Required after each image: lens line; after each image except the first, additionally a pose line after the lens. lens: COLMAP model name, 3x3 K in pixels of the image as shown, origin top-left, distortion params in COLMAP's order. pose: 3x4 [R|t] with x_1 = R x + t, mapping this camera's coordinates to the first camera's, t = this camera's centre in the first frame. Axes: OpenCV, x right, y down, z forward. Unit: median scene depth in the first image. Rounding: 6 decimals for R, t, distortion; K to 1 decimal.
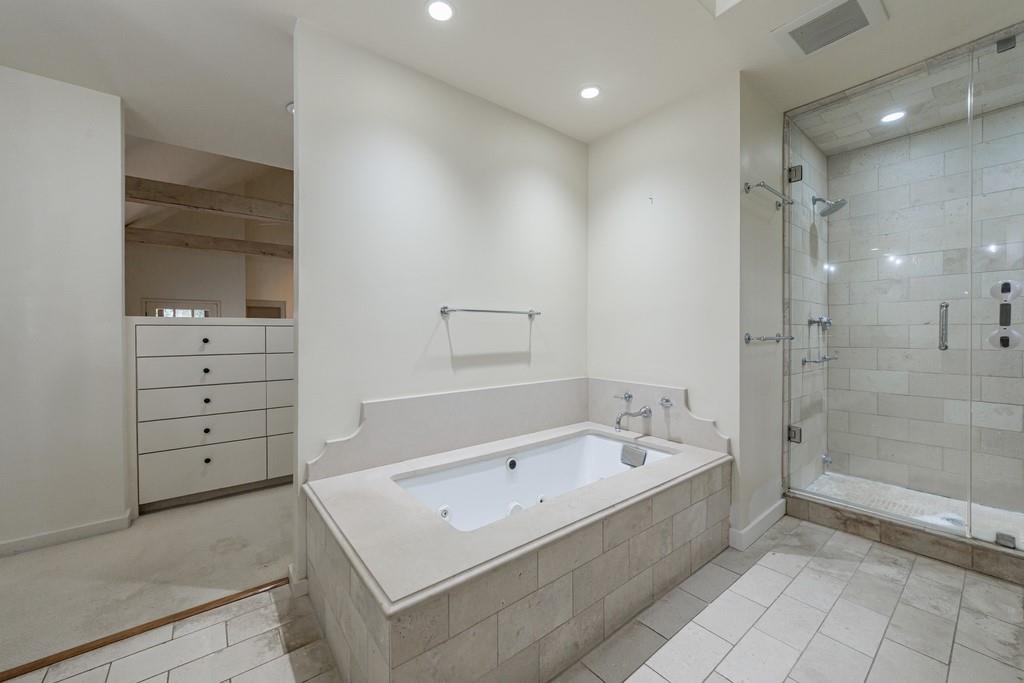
lens RADIAL K [[392.7, 0, 513.1], [0, 392.7, 335.1], [0, 0, 1]] dist [-0.000429, 0.000042]
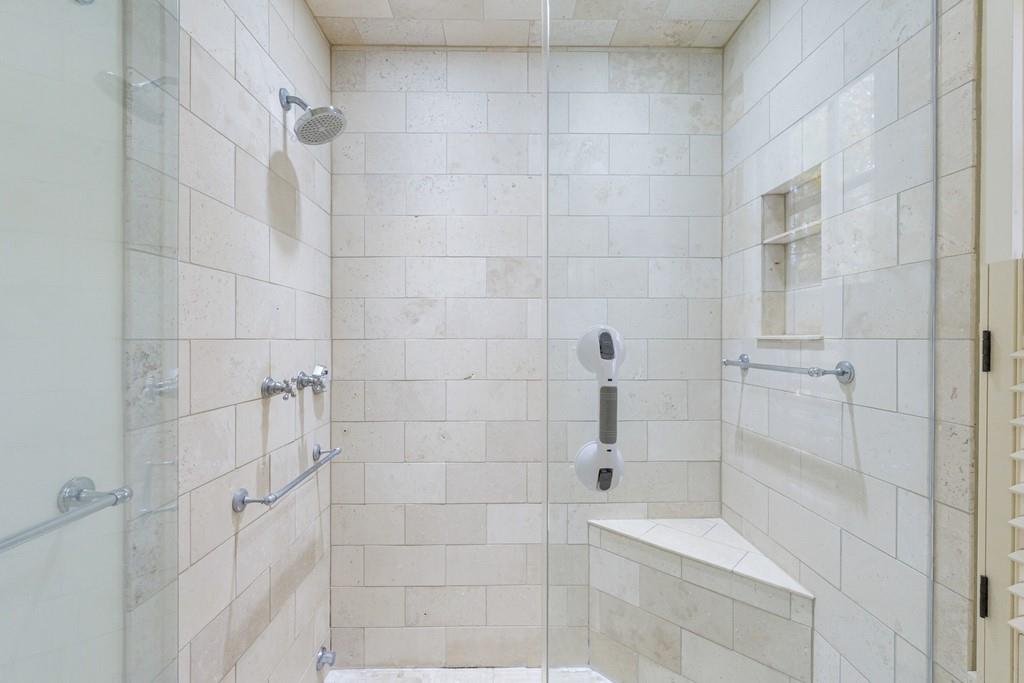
lens RADIAL K [[470.3, 0, 512.5], [0, 470.3, 339.1], [0, 0, 1]] dist [-0.001893, -0.000223]
pose [[0.608563, 0.003925, 0.793496, 0.528372], [0.000777, 0.999984, -0.005542, -0.081887], [-0.793505, 0.003989, 0.608550, 0.510175]]
